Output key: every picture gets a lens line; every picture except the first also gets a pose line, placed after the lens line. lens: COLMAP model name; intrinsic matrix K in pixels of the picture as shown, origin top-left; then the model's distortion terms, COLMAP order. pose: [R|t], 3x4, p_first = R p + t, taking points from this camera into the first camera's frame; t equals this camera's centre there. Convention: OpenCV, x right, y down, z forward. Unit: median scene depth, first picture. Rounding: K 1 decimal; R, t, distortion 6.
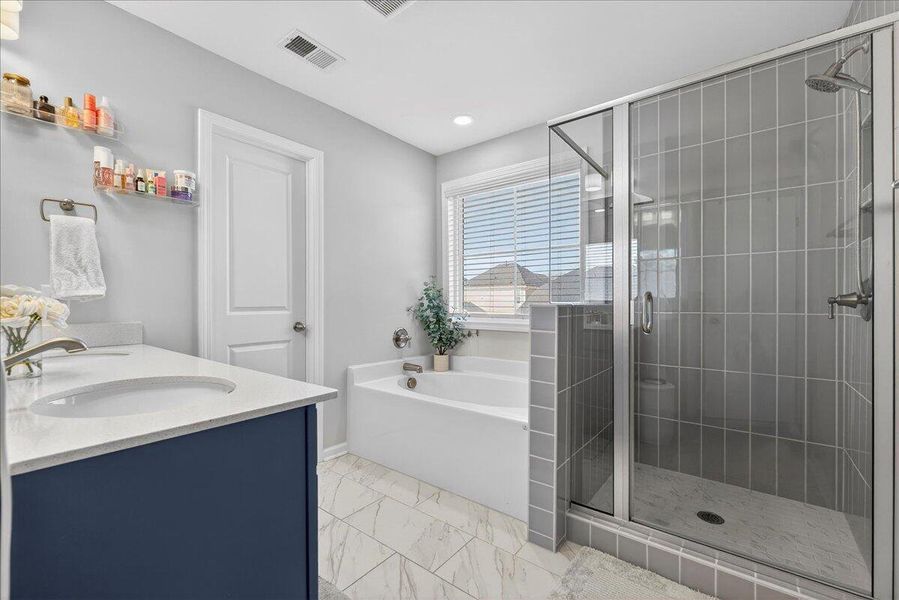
lens RADIAL K [[372.4, 0, 449.5], [0, 372.4, 300.0], [0, 0, 1]] dist [-0.000834, -0.000134]
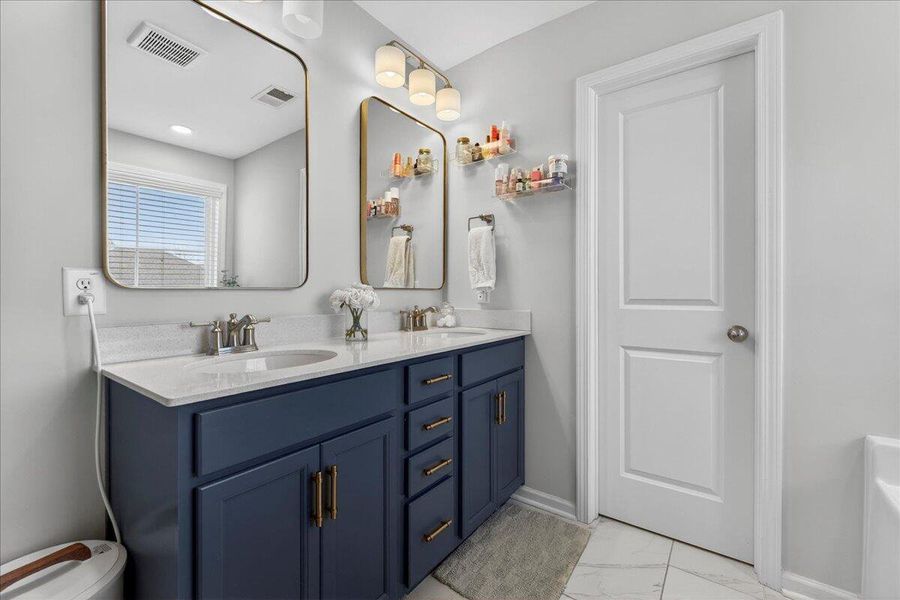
lens RADIAL K [[380.8, 0, 447.0], [0, 380.8, 295.0], [0, 0, 1]] dist [-0.000693, -0.000084]
pose [[0.023512, 0.002235, -0.999721, 0.242324], [0.003934, 0.999990, 0.002329, 0.007782], [0.999716, -0.003988, 0.023503, 0.644714]]
